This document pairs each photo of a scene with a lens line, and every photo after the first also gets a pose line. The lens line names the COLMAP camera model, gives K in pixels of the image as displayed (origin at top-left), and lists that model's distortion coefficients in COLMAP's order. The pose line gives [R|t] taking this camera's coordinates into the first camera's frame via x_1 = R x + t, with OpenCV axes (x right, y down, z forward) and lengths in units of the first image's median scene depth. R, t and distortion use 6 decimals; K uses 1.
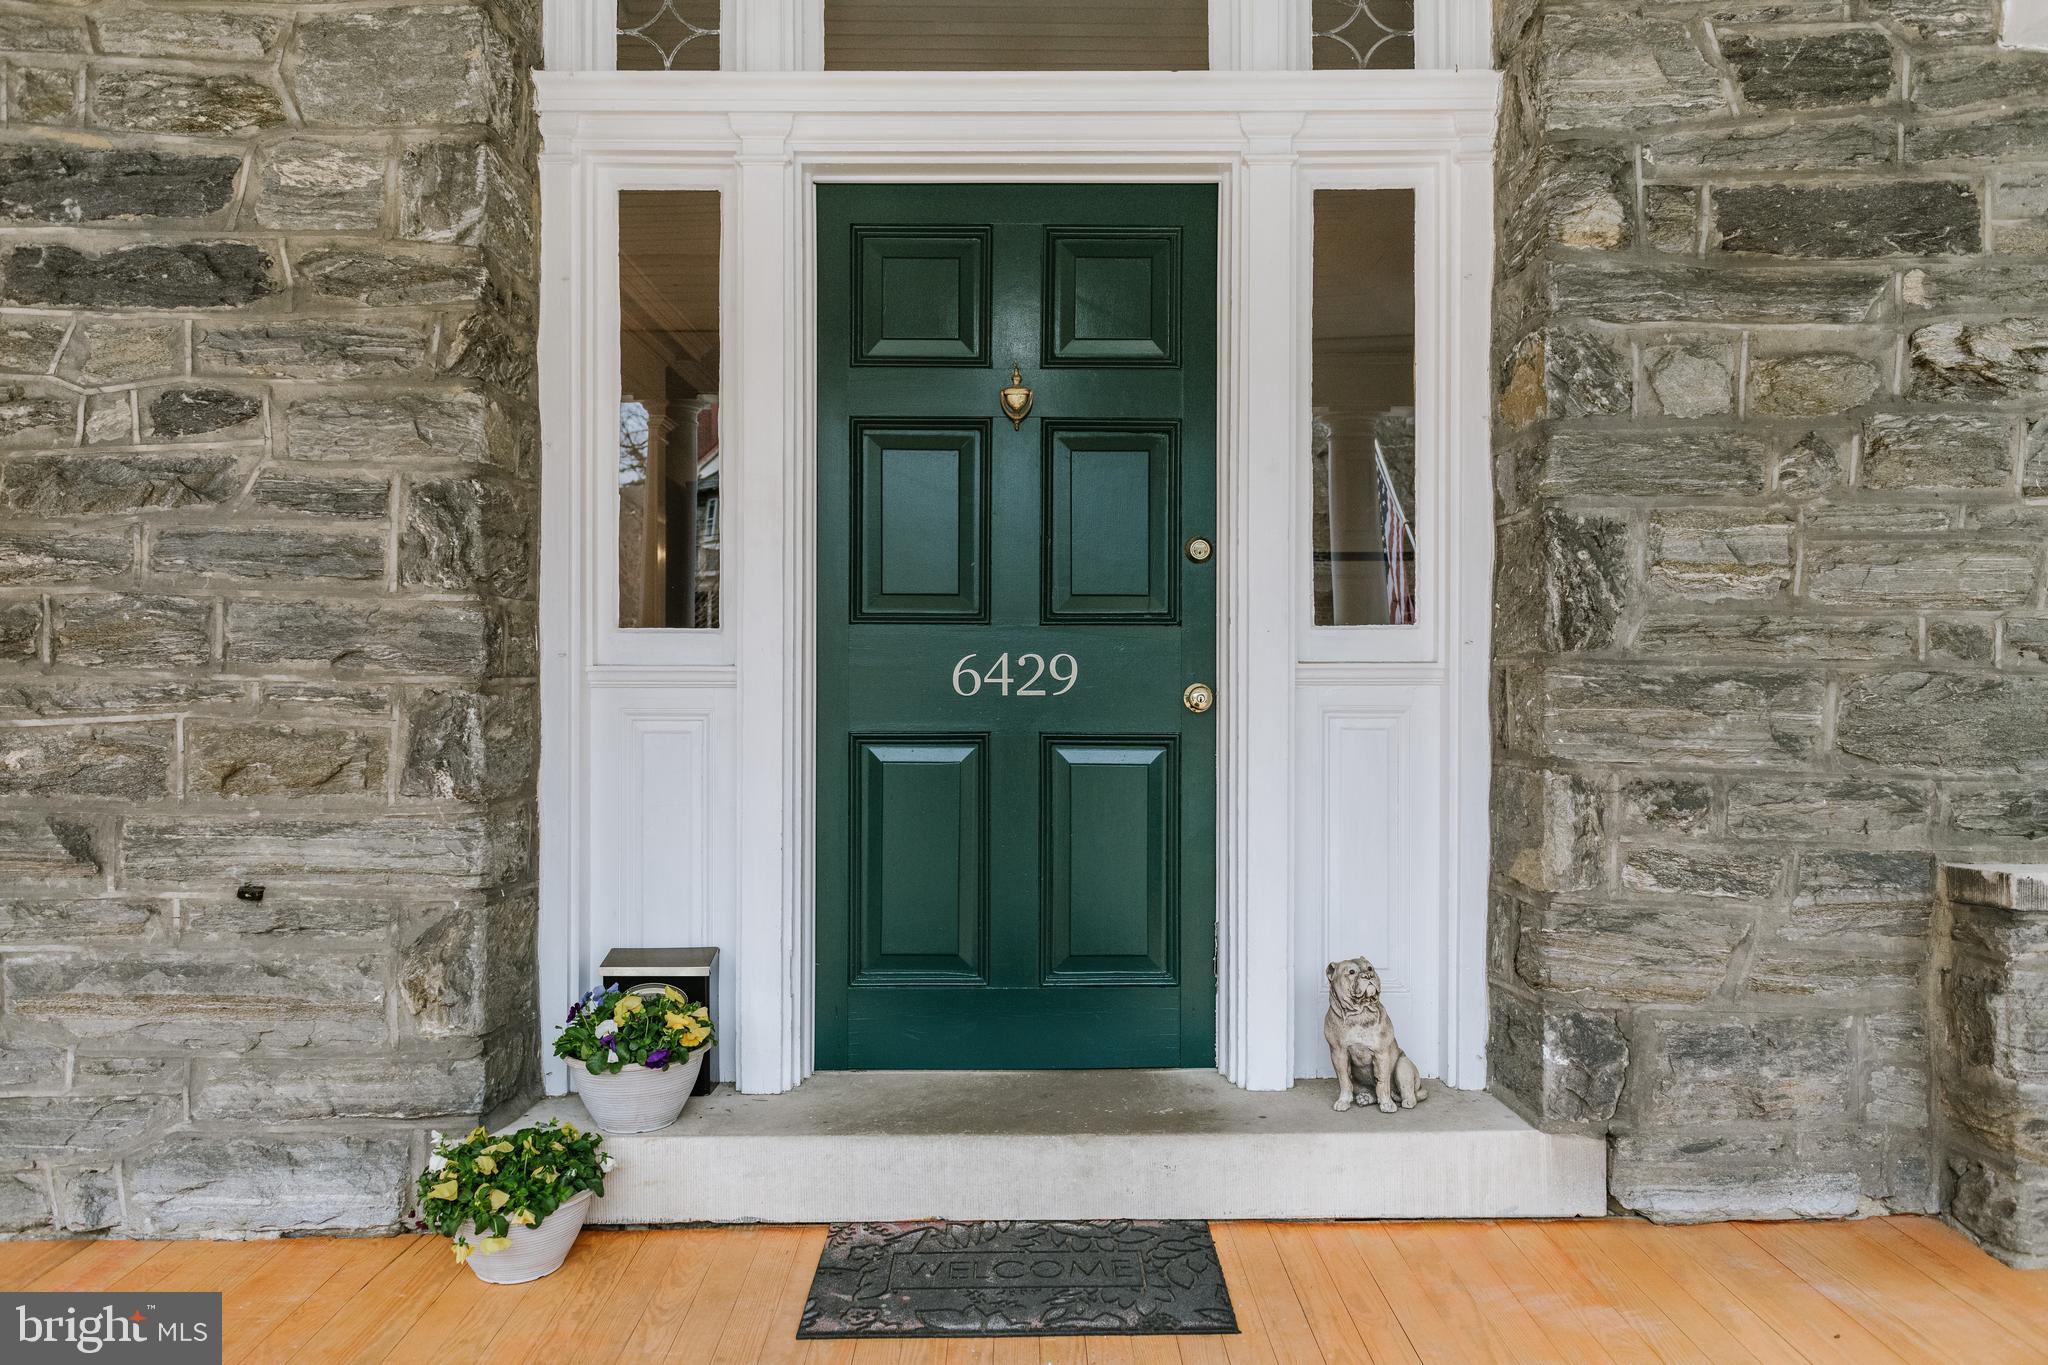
lens RADIAL K [[1432.7, 0, 1008.8], [0, 1432.7, 677.2], [0, 0, 1]] dist [0.018565, -0.005099]
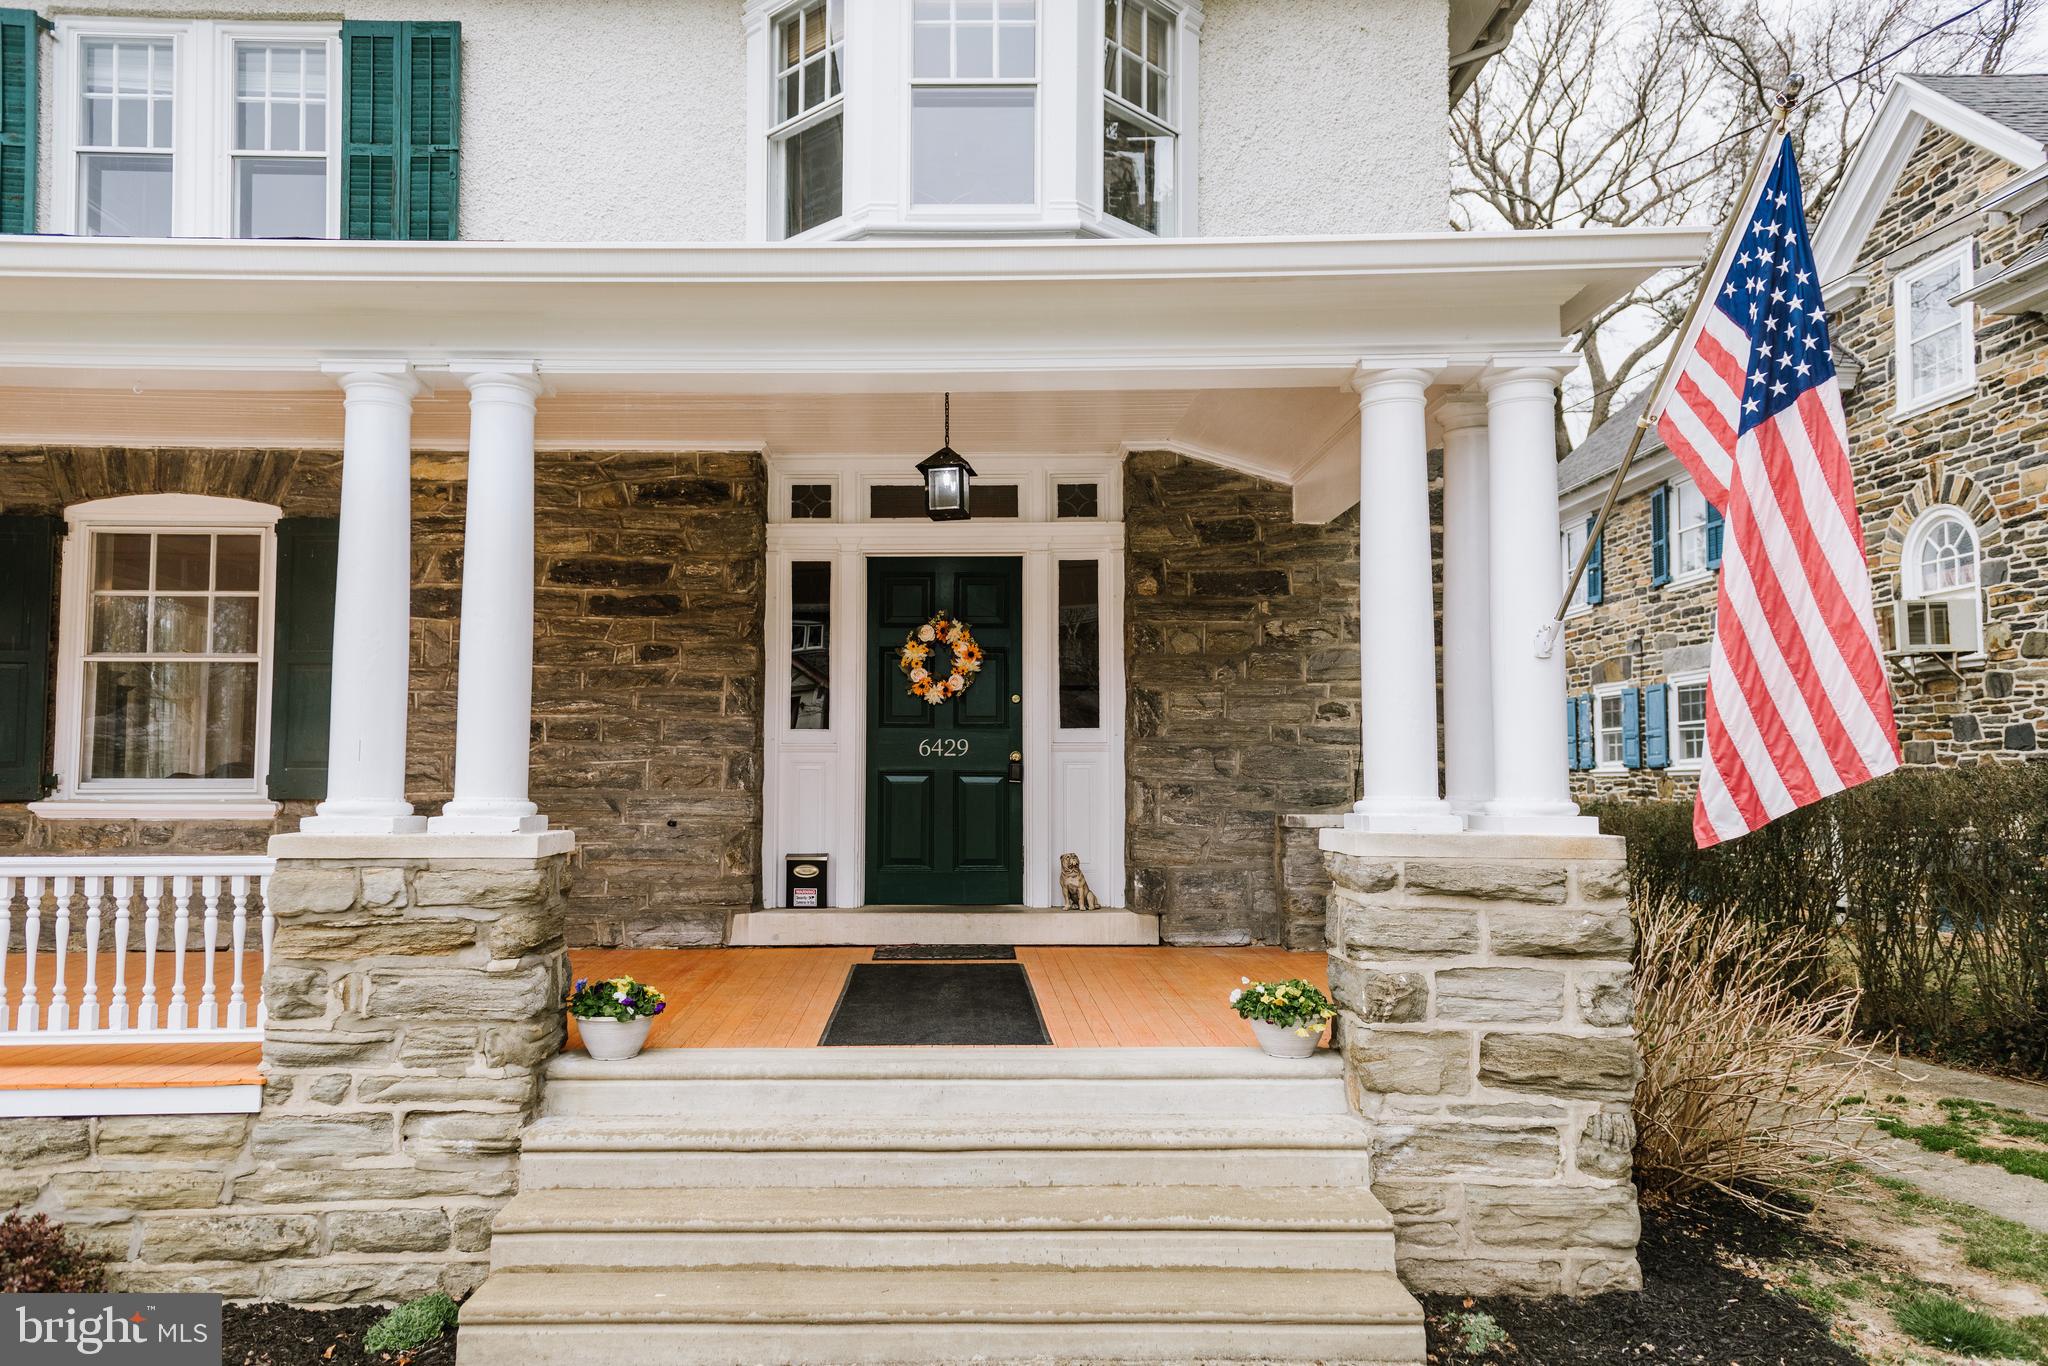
lens RADIAL K [[1432.7, 0, 932.3], [0, 1432.7, 633.7], [0, 0, 1]] dist [0.018565, -0.005099]
pose [[0.999965, 0.000383, -0.008308, 0.005825], [-0.001221, 0.994873, -0.101122, 0.062698], [0.008227, 0.101128, 0.994839, -1.788526]]
